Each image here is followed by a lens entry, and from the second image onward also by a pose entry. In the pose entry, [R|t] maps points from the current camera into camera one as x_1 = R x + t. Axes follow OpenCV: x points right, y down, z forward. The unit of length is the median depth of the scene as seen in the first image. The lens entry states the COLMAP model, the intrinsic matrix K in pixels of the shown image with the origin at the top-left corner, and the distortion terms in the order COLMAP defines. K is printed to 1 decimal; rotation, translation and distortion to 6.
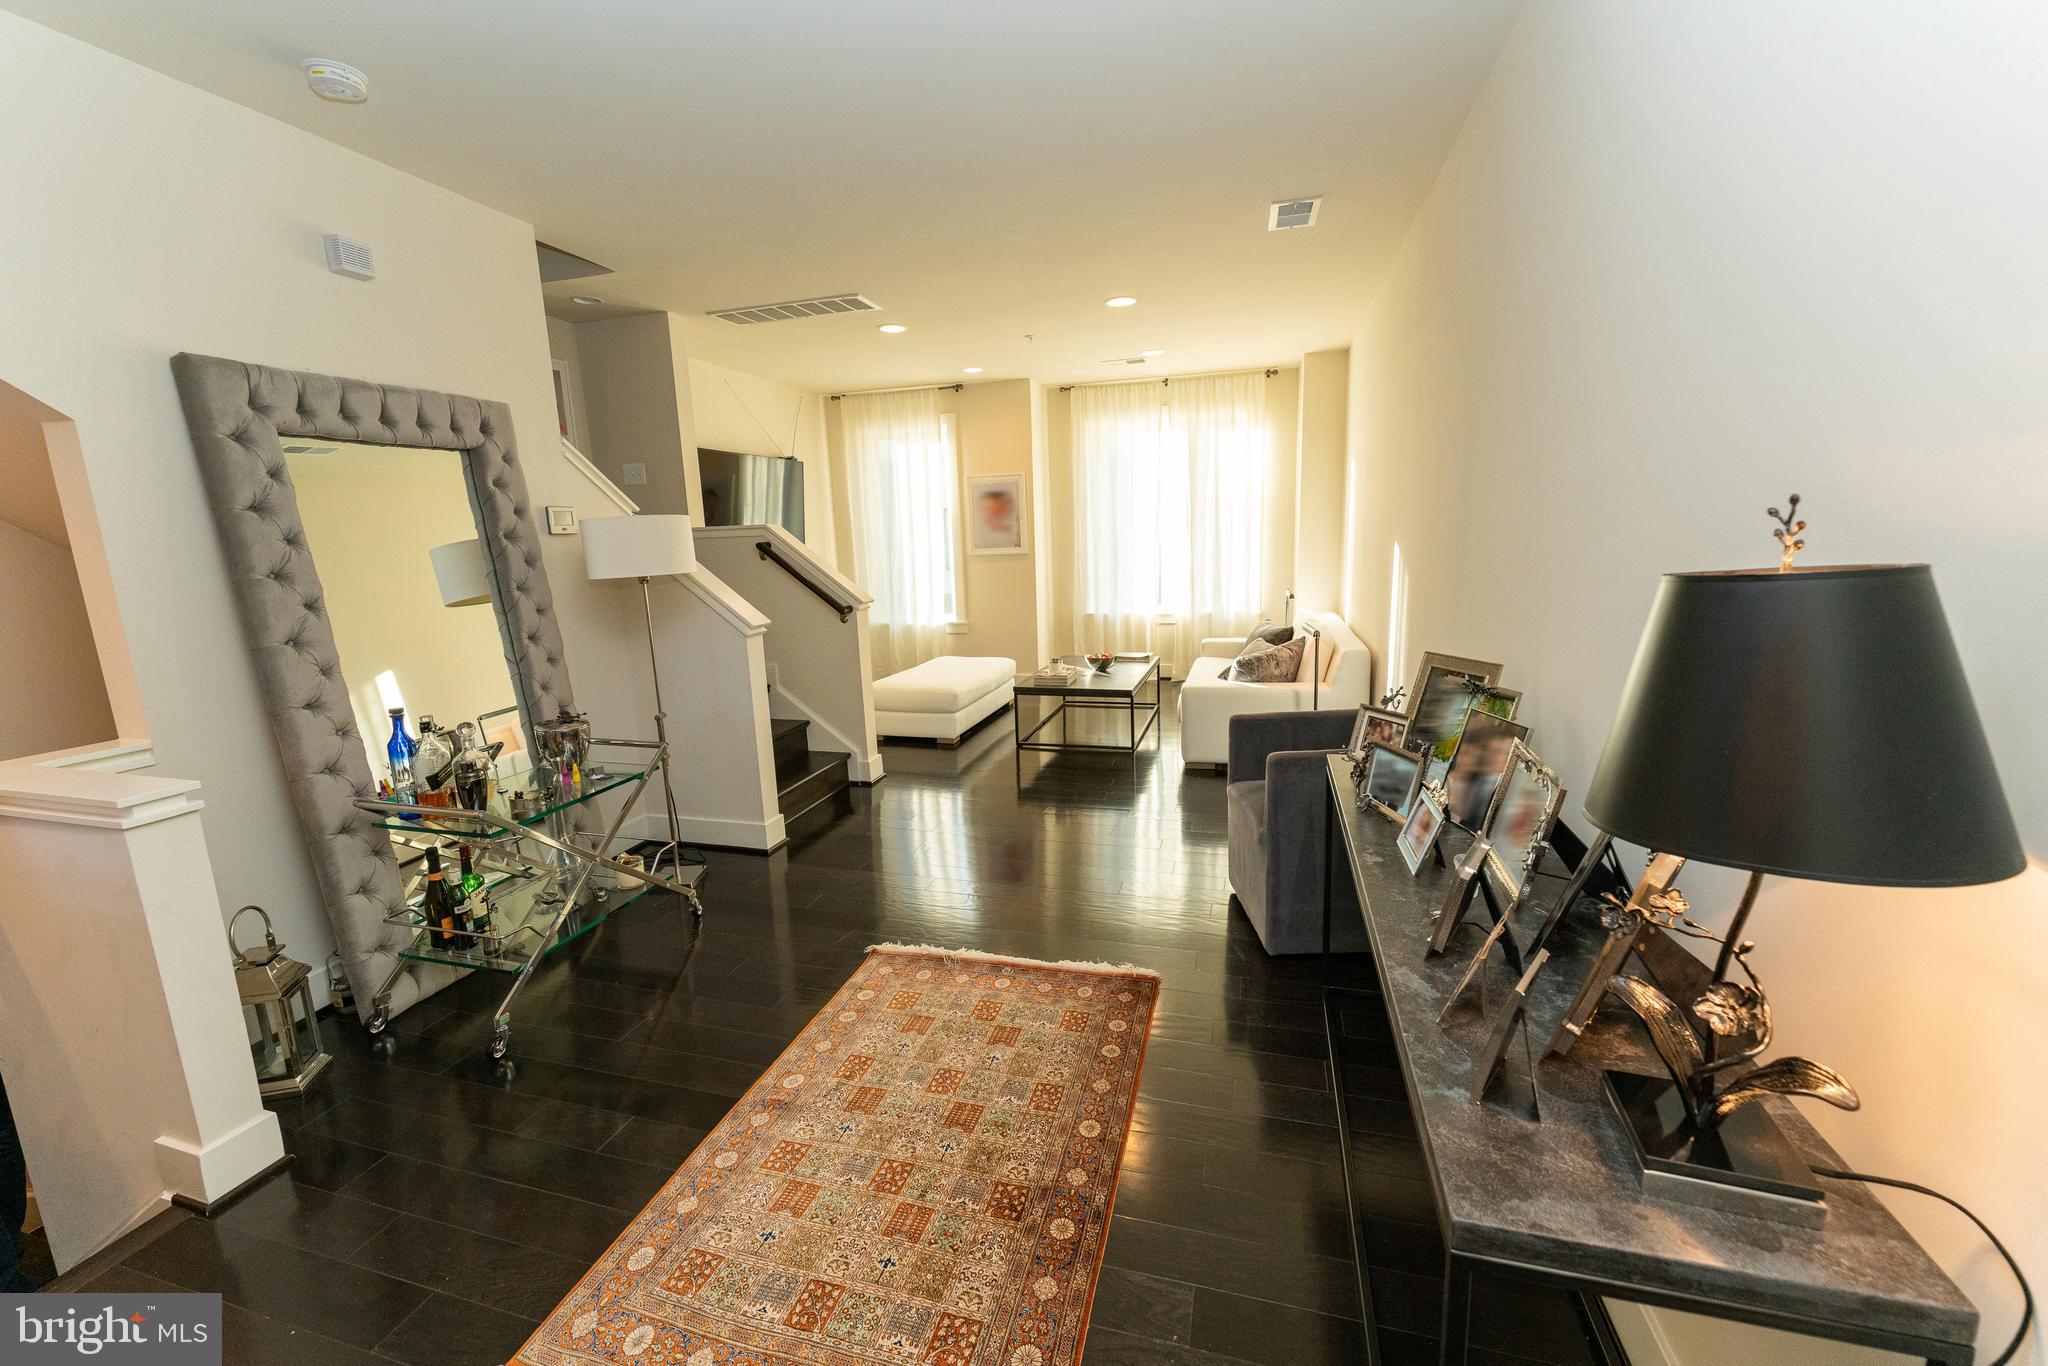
lens RADIAL K [[824.3, 0, 1042.6], [0, 824.3, 661.2], [0, 0, 1]] dist [-0.001234, 0.002002]
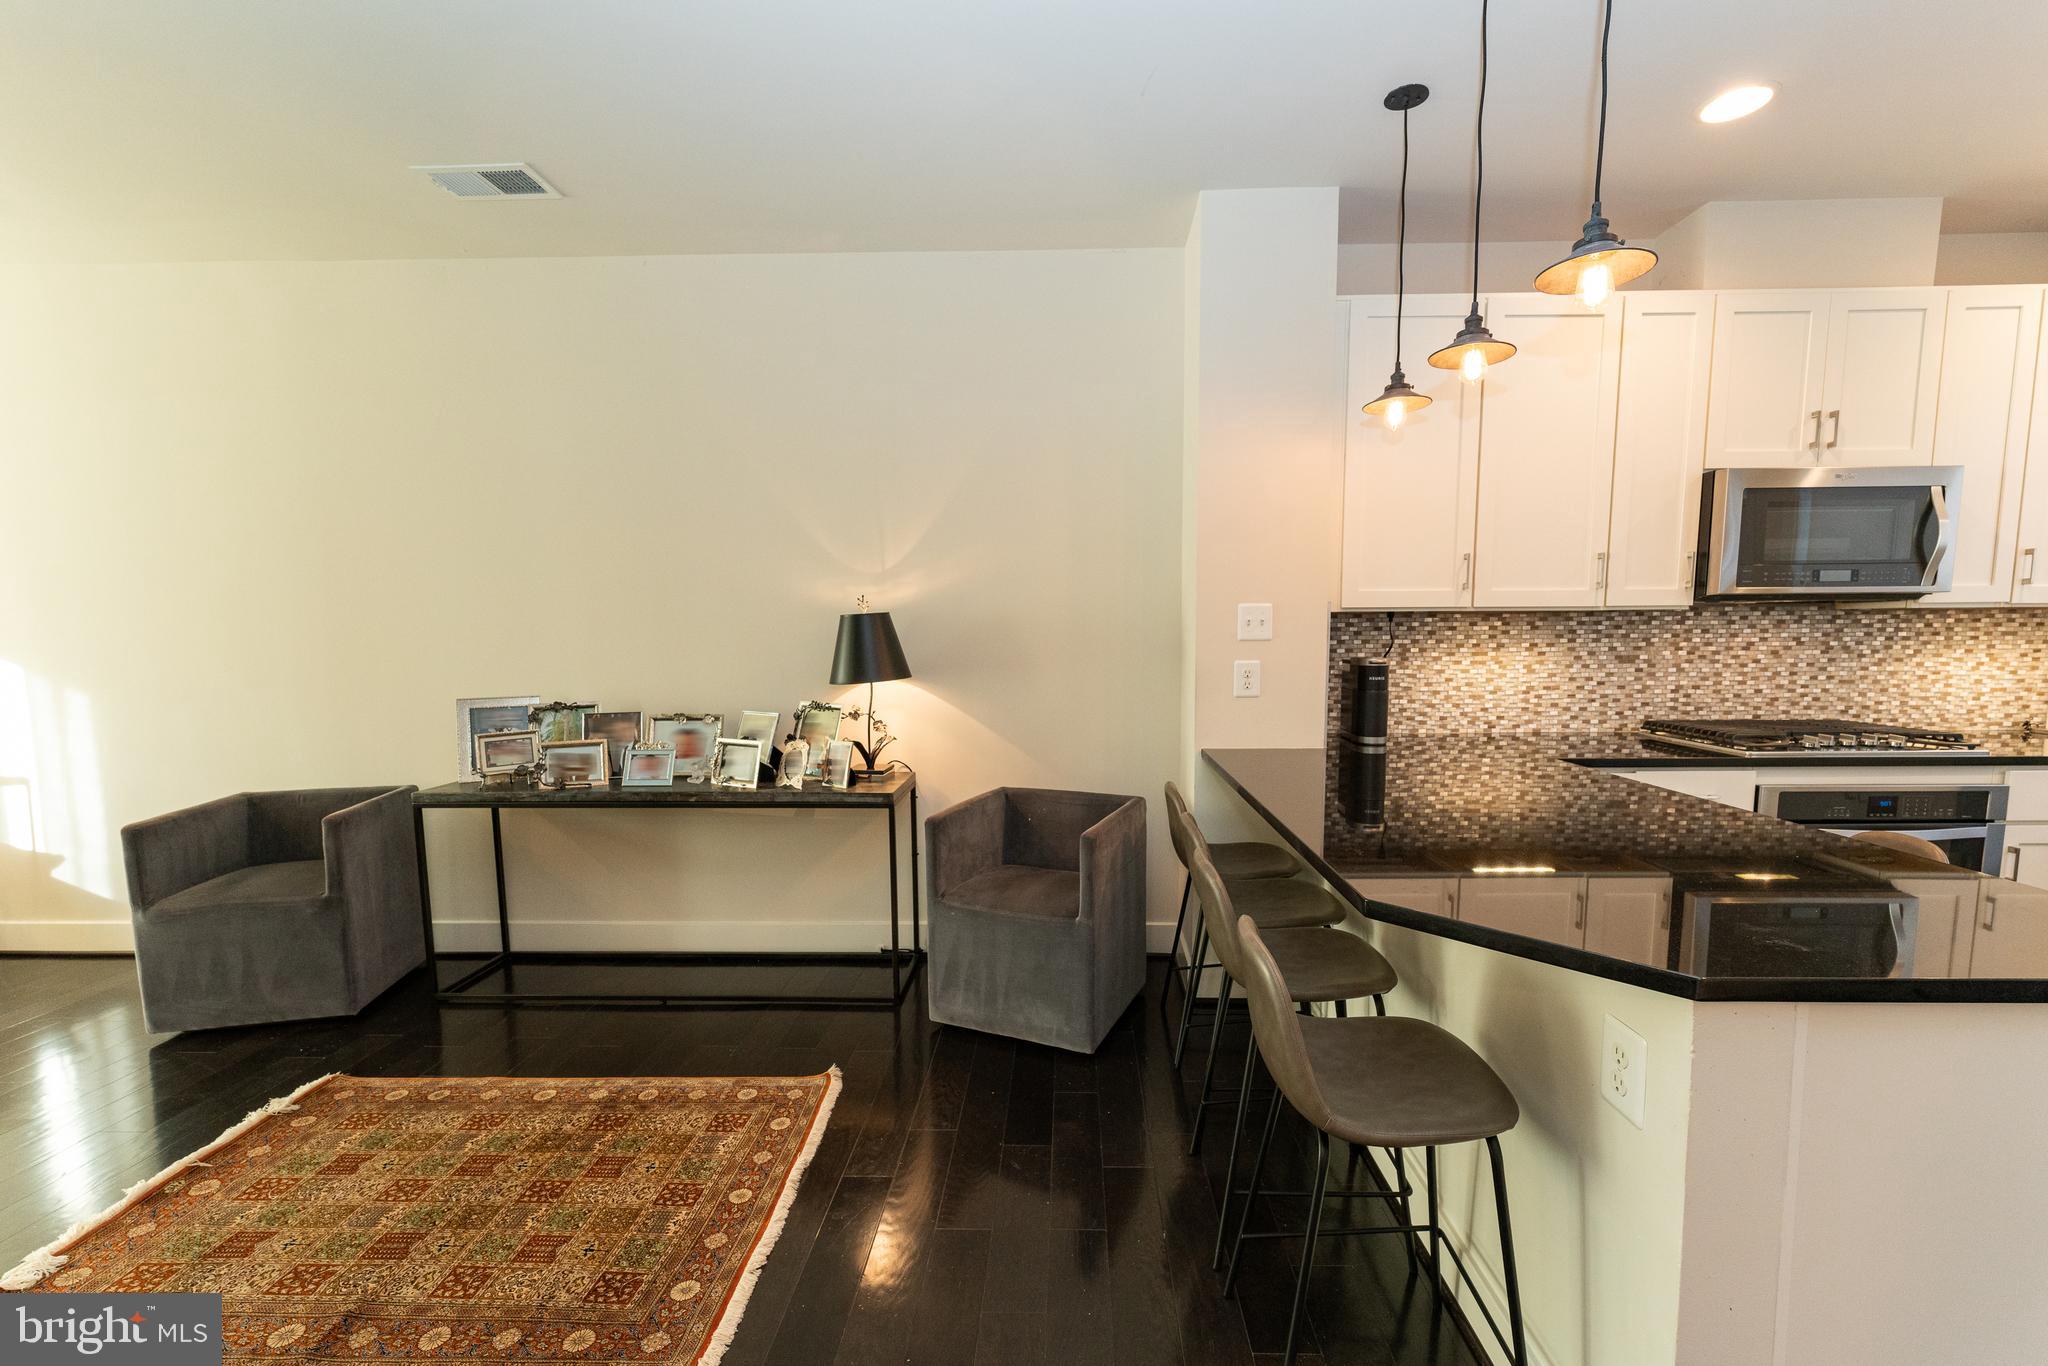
lens RADIAL K [[824.3, 0, 1027.3], [0, 824.3, 713.3], [0, 0, 1]] dist [-0.001234, 0.002002]
pose [[-0.246533, -0.068047, 0.966743, -0.348167], [0.161438, 0.980711, 0.110199, 0.006743], [-0.955594, 0.183236, -0.230792, 0.150909]]
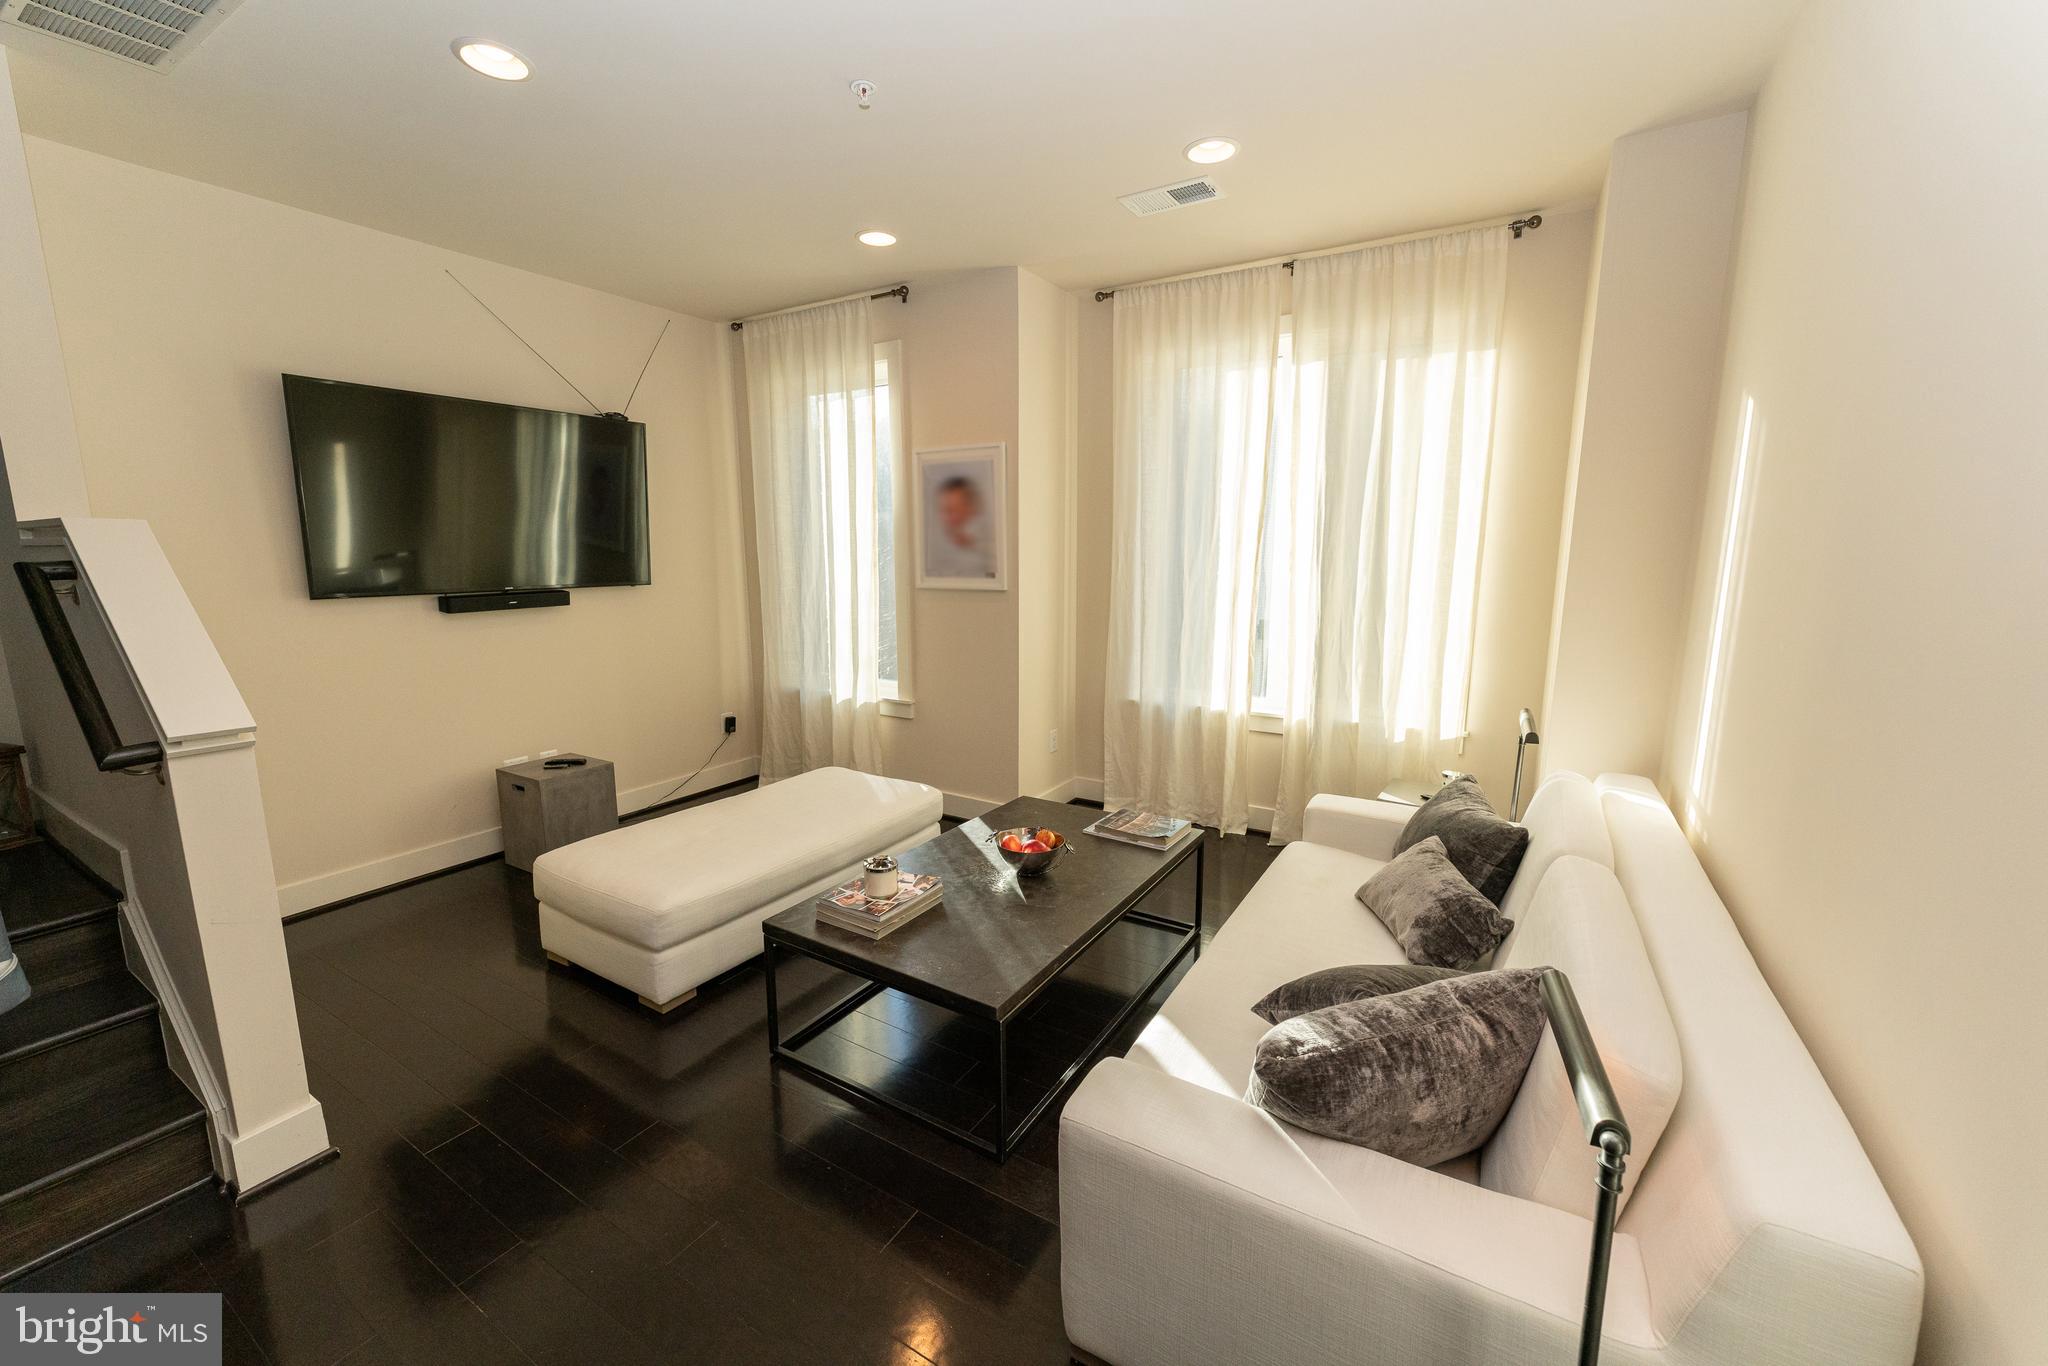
lens RADIAL K [[824.3, 0, 999.1], [0, 824.3, 672.6], [0, 0, 1]] dist [-0.001234, 0.002002]
pose [[0.955743, 0.080495, -0.282978, 0.156566], [-0.077825, 0.996752, 0.020683, -0.097184], [0.283724, 0.002255, 0.958903, 0.517625]]
